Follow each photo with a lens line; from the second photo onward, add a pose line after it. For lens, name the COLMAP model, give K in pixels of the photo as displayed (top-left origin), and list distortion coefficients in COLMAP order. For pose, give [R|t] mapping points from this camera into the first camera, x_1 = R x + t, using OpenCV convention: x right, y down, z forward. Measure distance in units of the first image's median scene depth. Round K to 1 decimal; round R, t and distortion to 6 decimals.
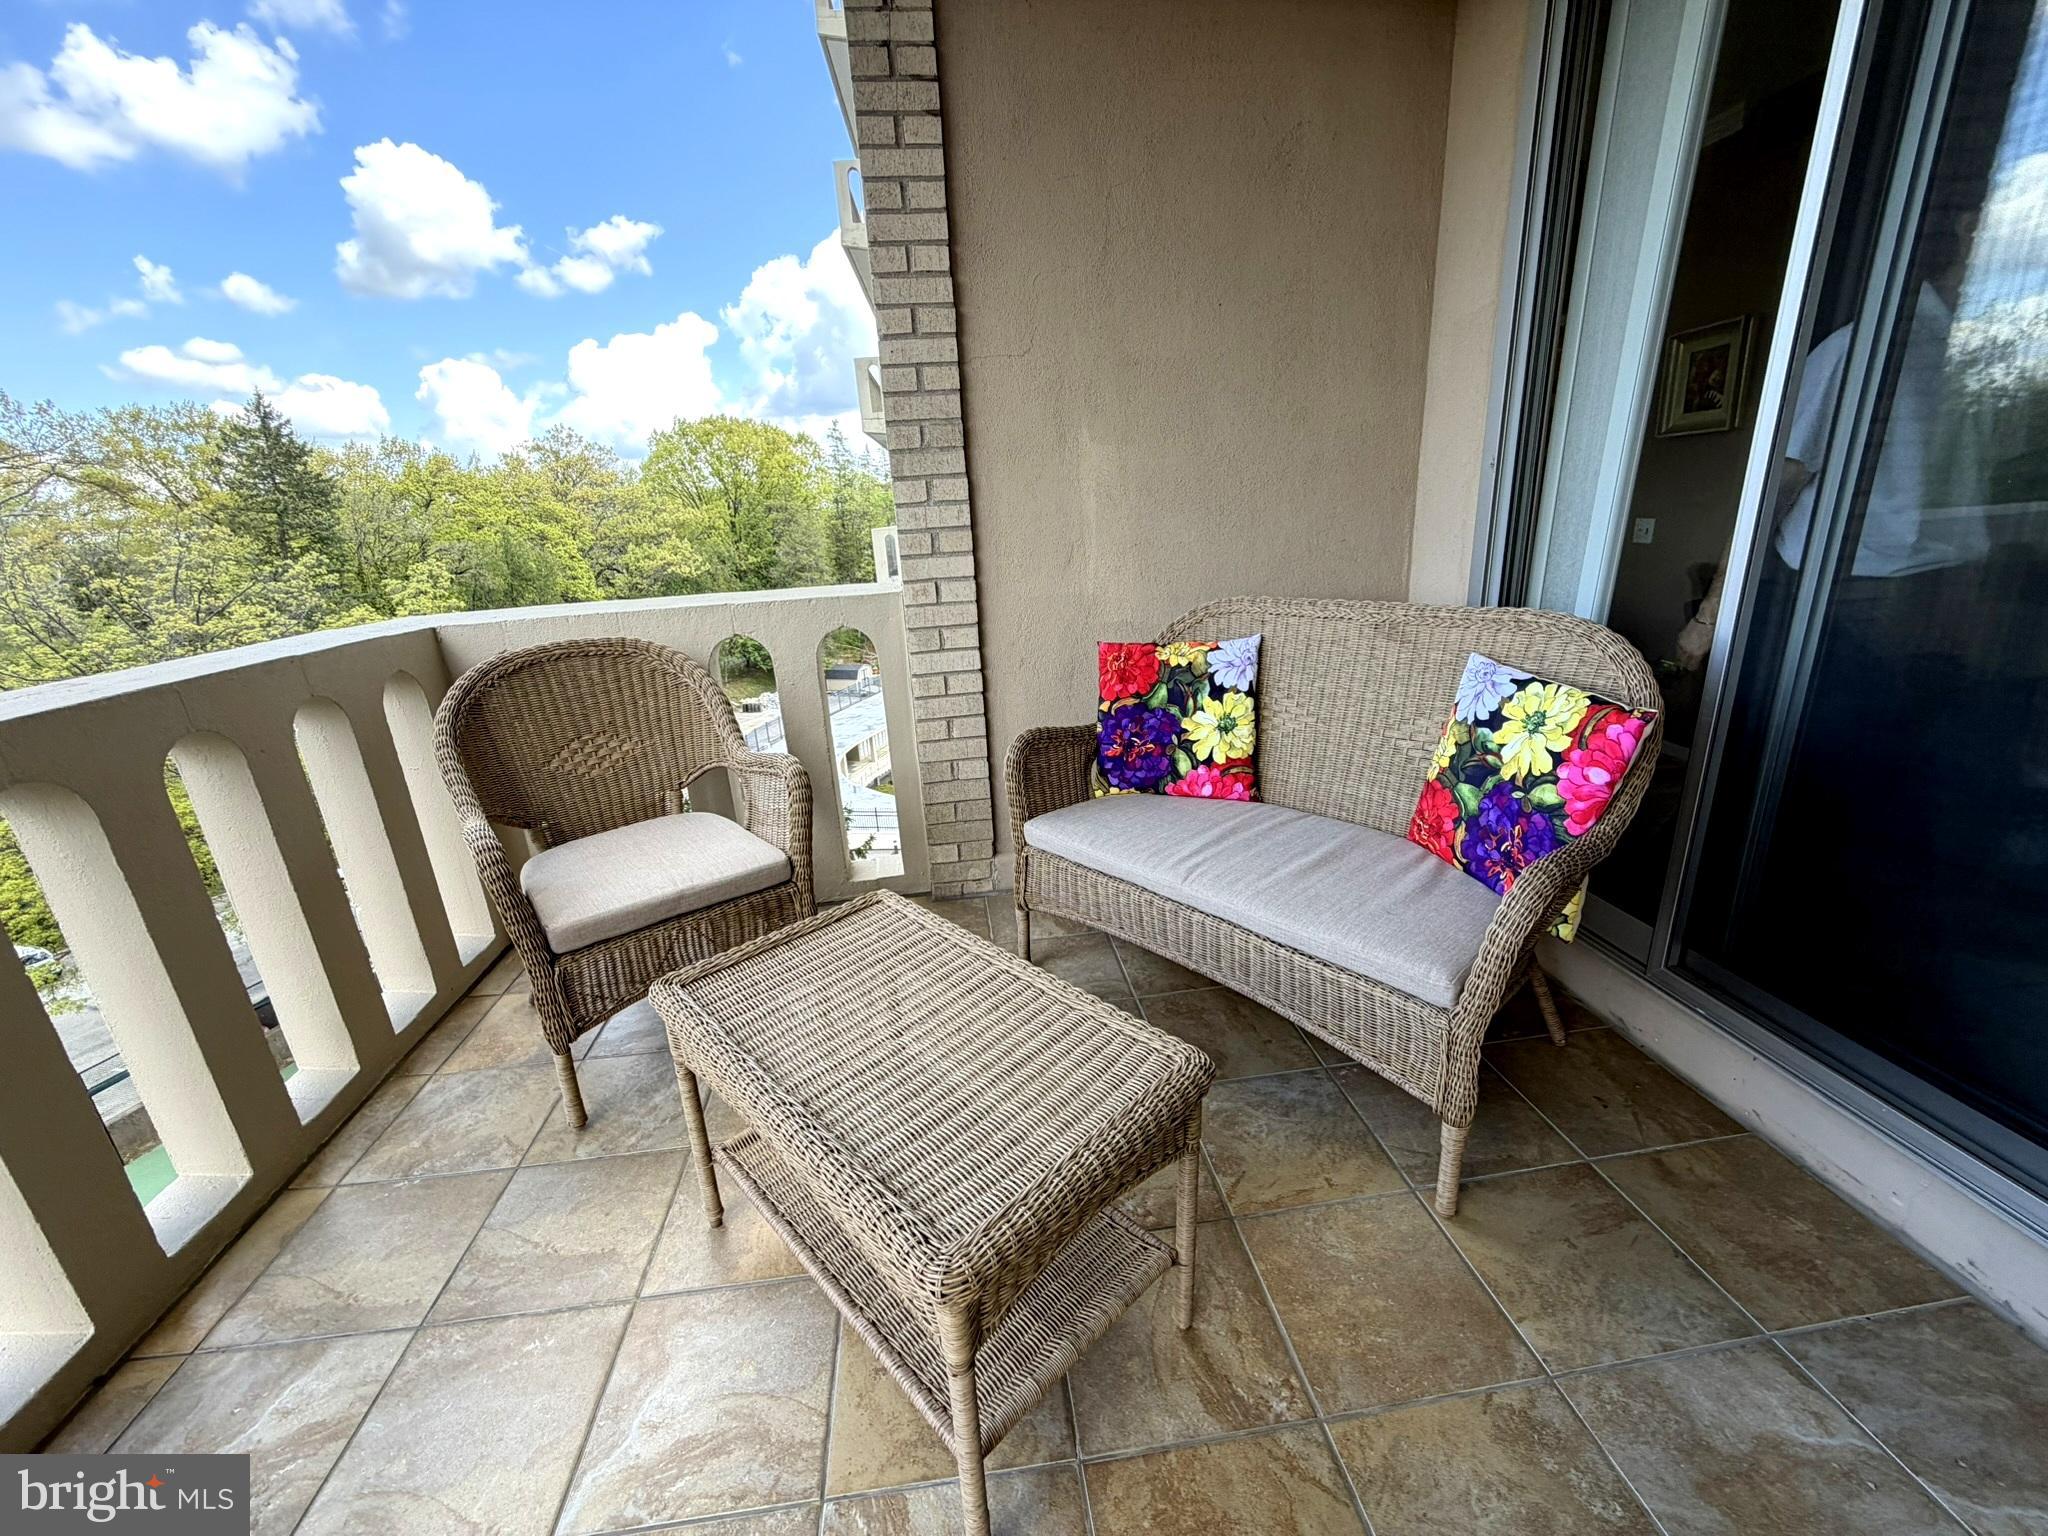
lens RADIAL K [[816.8, 0, 1017.2], [0, 816.8, 770.3], [0, 0, 1]] dist [0.001099, 0.000685]
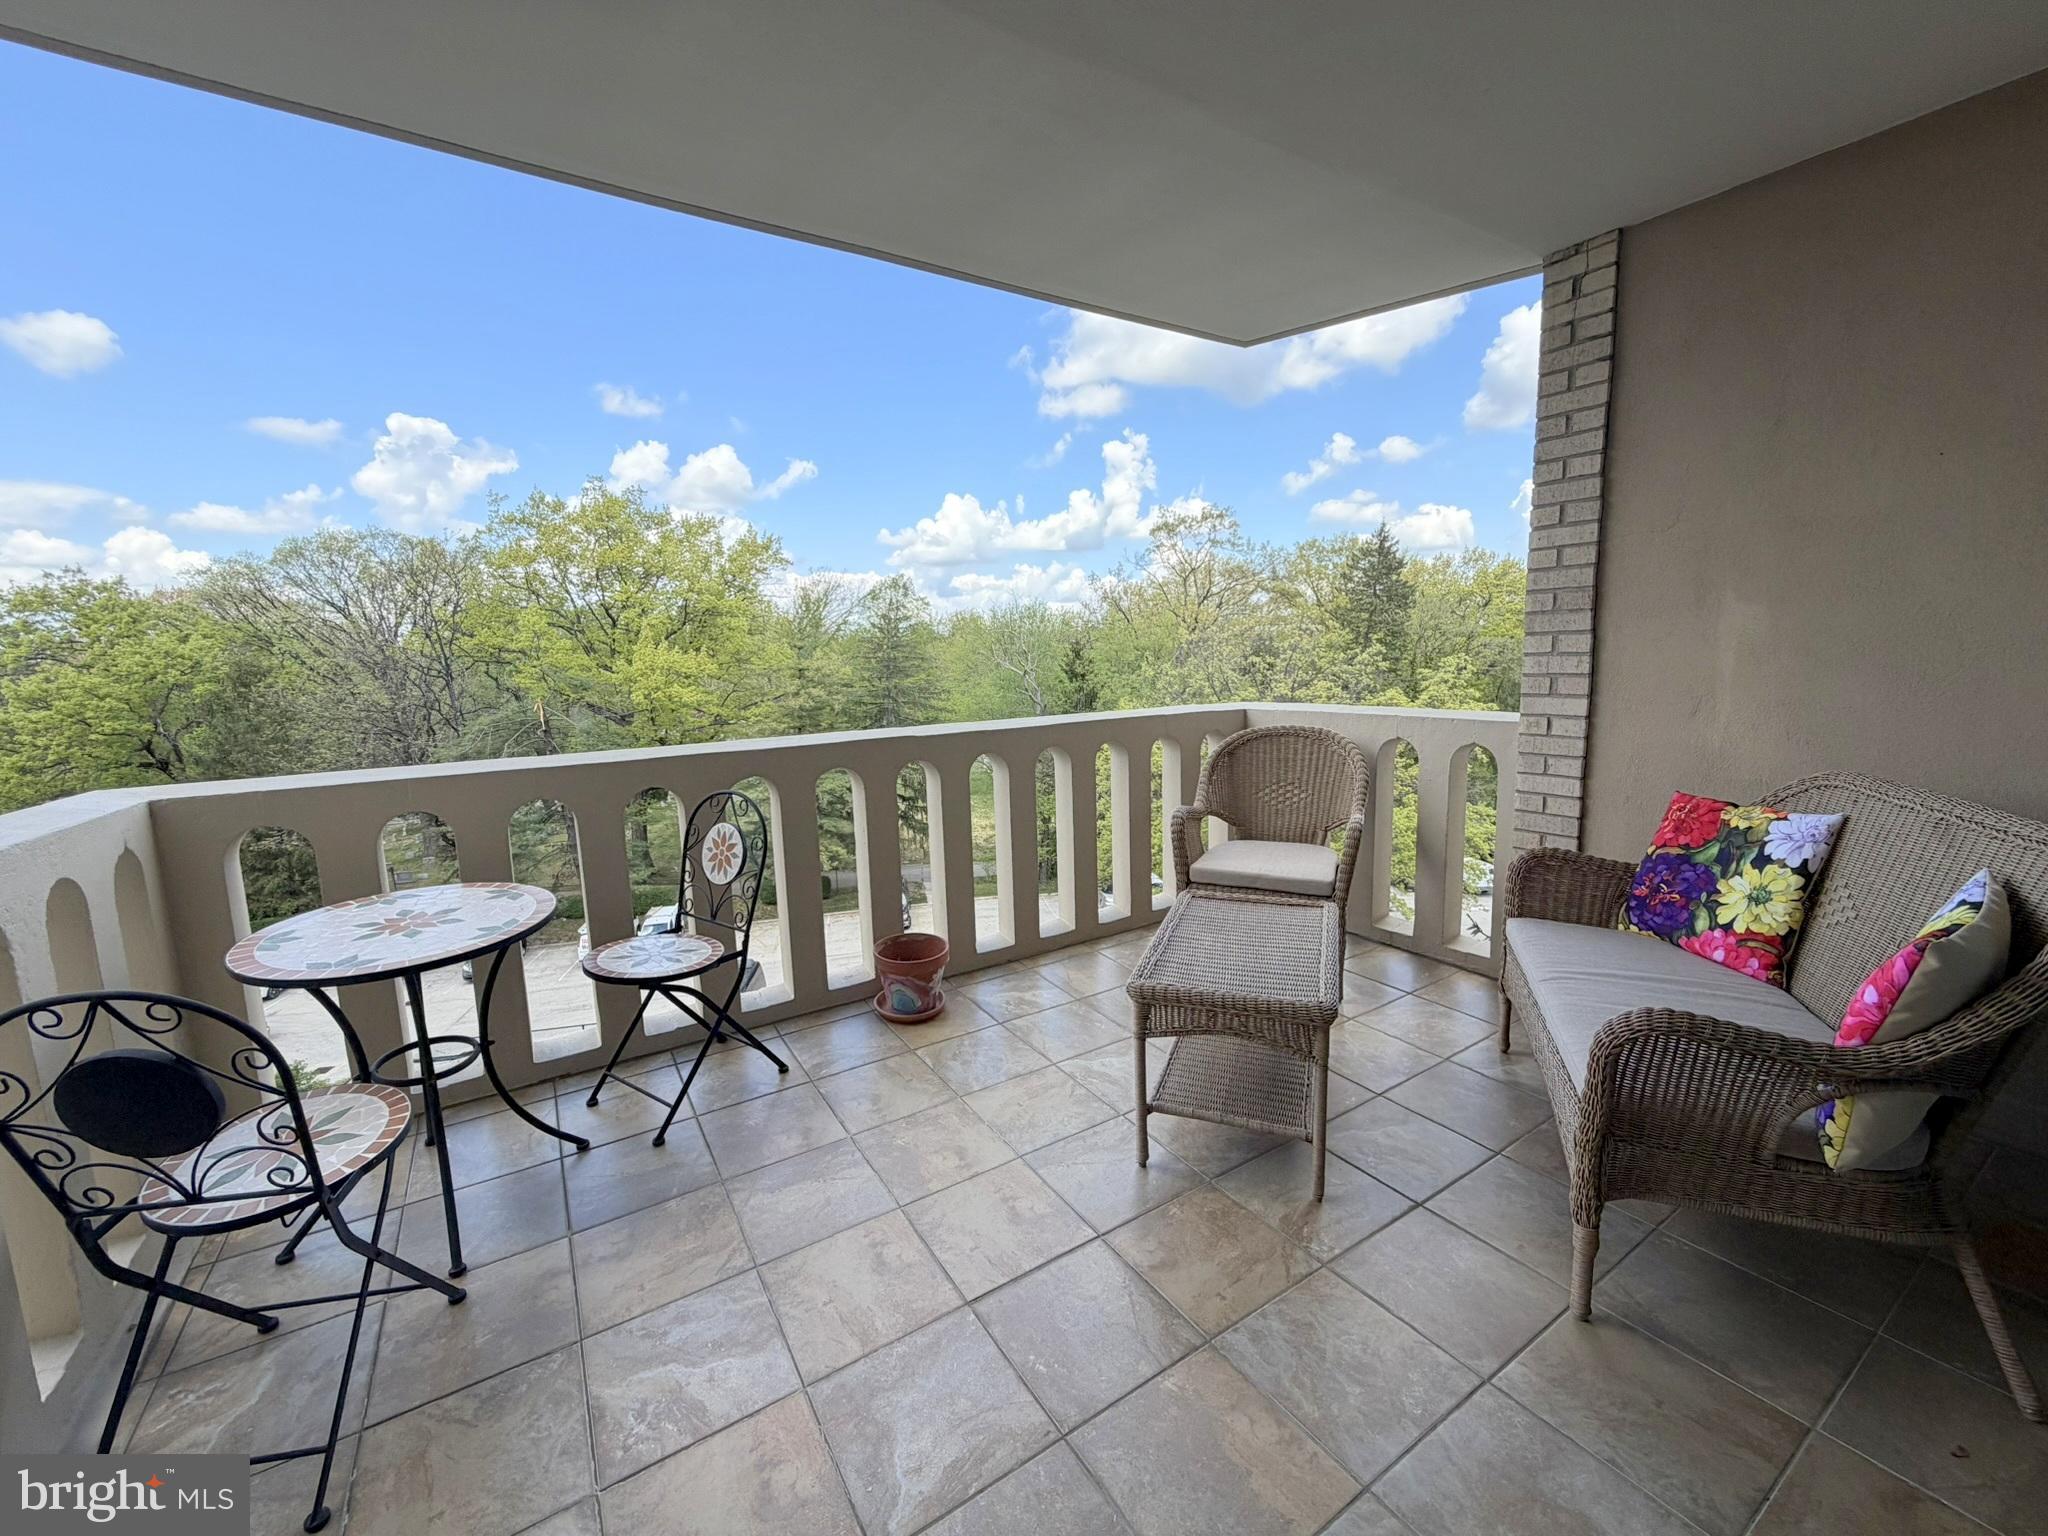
lens RADIAL K [[816.8, 0, 1017.2], [0, 816.8, 770.3], [0, 0, 1]] dist [0.001099, 0.000685]
pose [[0.429974, 0.173725, -0.885969, 0.674096], [-0.270482, 0.961026, 0.057173, -0.016416], [0.861372, 0.215056, 0.460206, -0.208730]]
